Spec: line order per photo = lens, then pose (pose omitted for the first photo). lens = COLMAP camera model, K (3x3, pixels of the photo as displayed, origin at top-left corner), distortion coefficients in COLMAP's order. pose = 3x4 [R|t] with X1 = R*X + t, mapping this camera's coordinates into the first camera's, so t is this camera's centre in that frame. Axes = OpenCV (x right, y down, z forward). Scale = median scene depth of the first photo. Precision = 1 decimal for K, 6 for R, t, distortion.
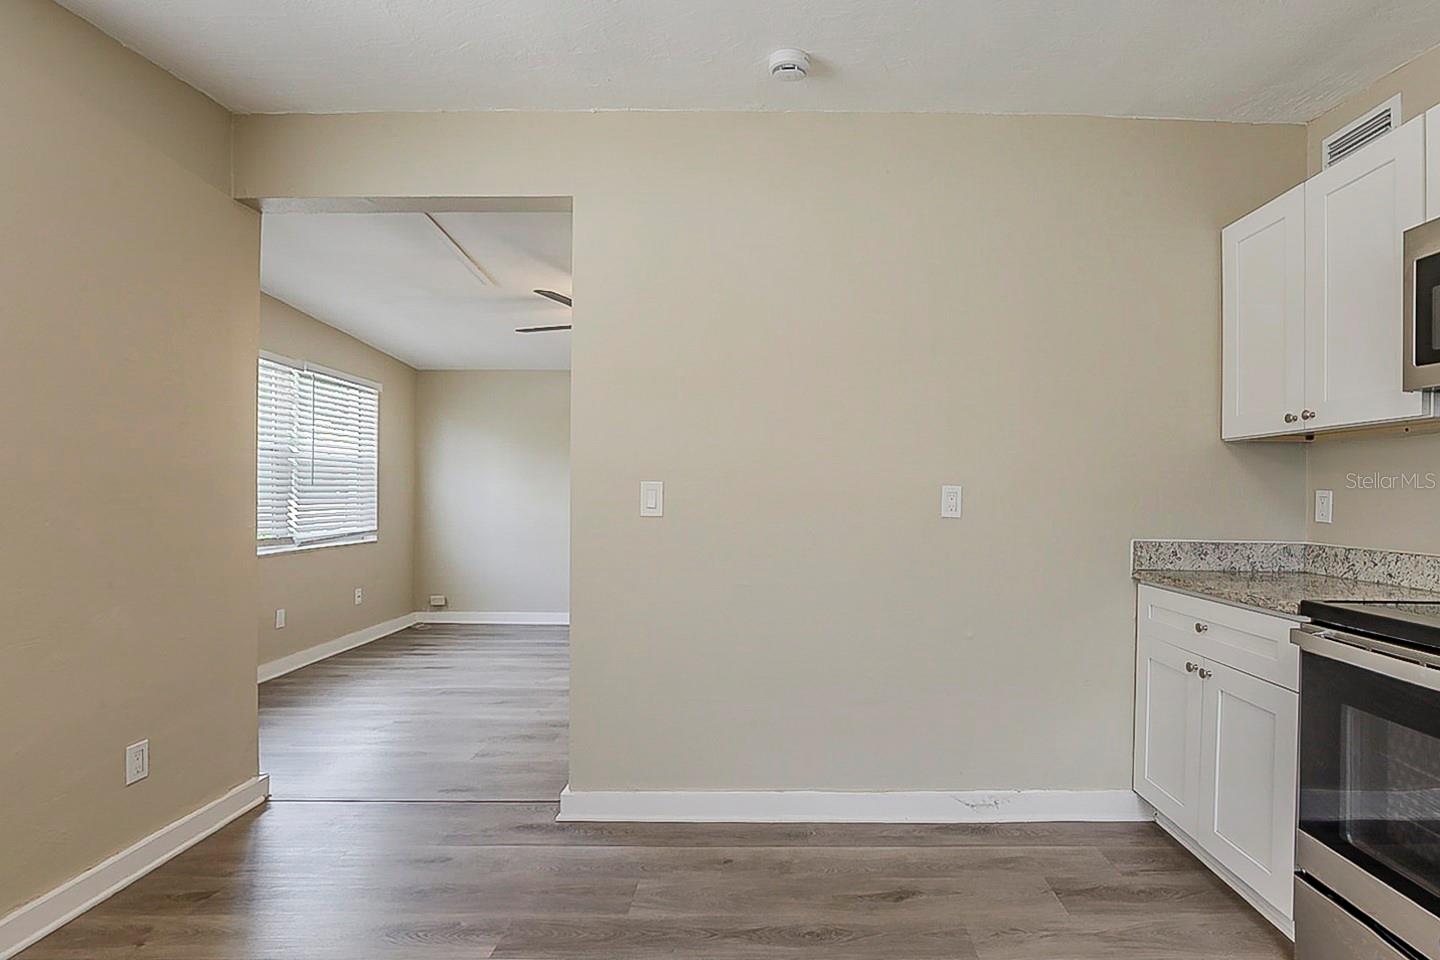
lens RADIAL K [[684.1, 0, 776.0], [0, 684.1, 493.3], [0, 0, 1]] dist [-0.015235, 0.003175]
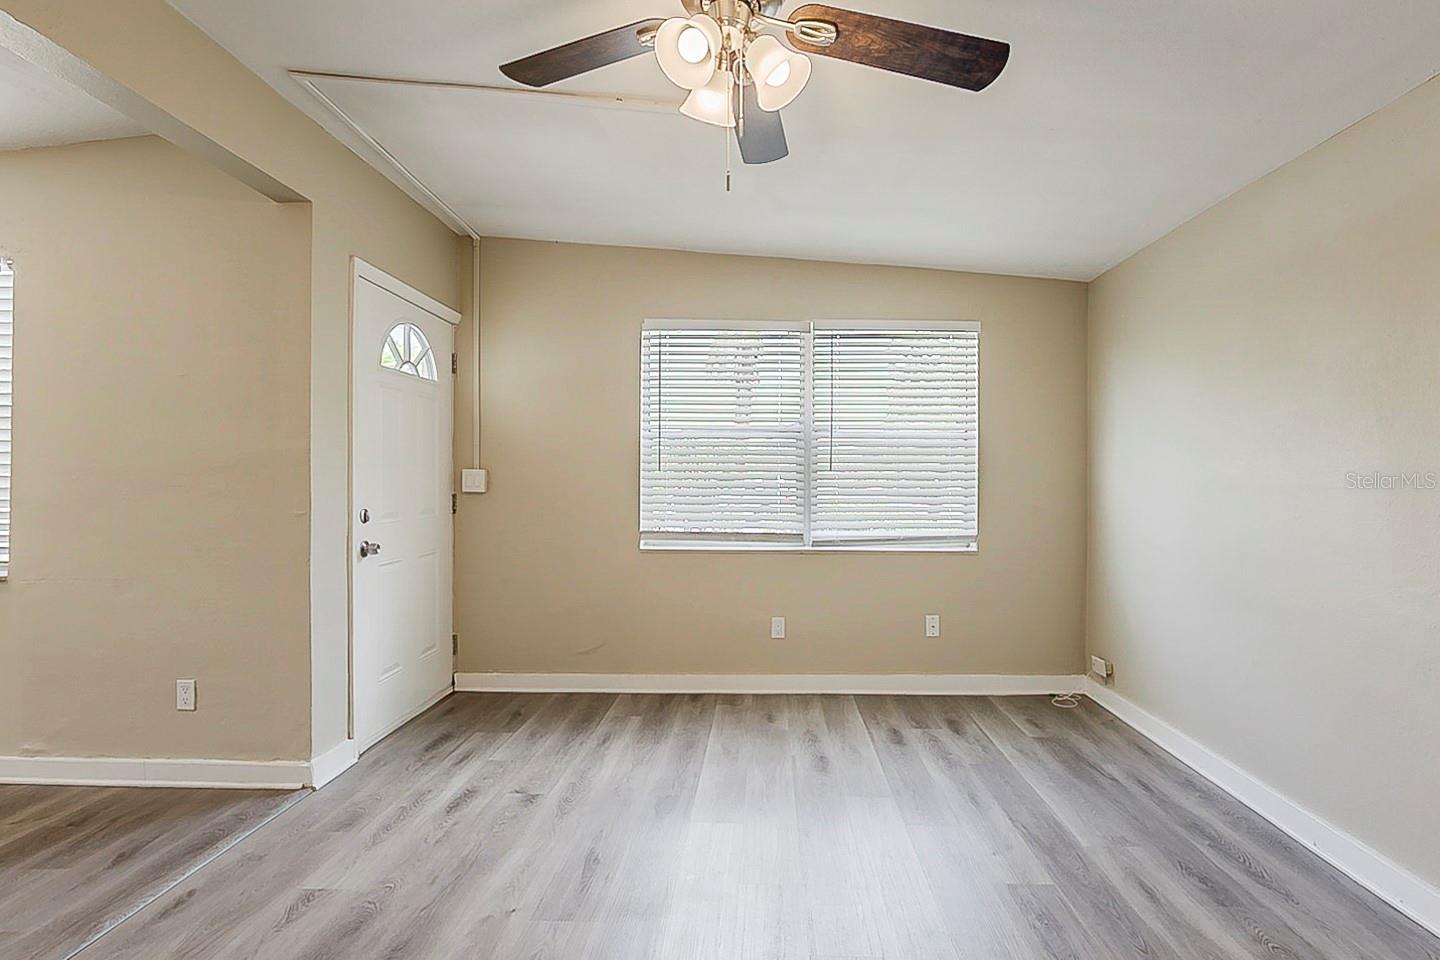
lens RADIAL K [[684.1, 0, 733.8], [0, 684.1, 474.2], [0, 0, 1]] dist [-0.015235, 0.003175]
pose [[-0.034934, -0.005693, -0.999373, 0.250335], [-0.002679, 0.999981, -0.005603, -0.007137], [0.999386, 0.002482, -0.034948, 1.863789]]
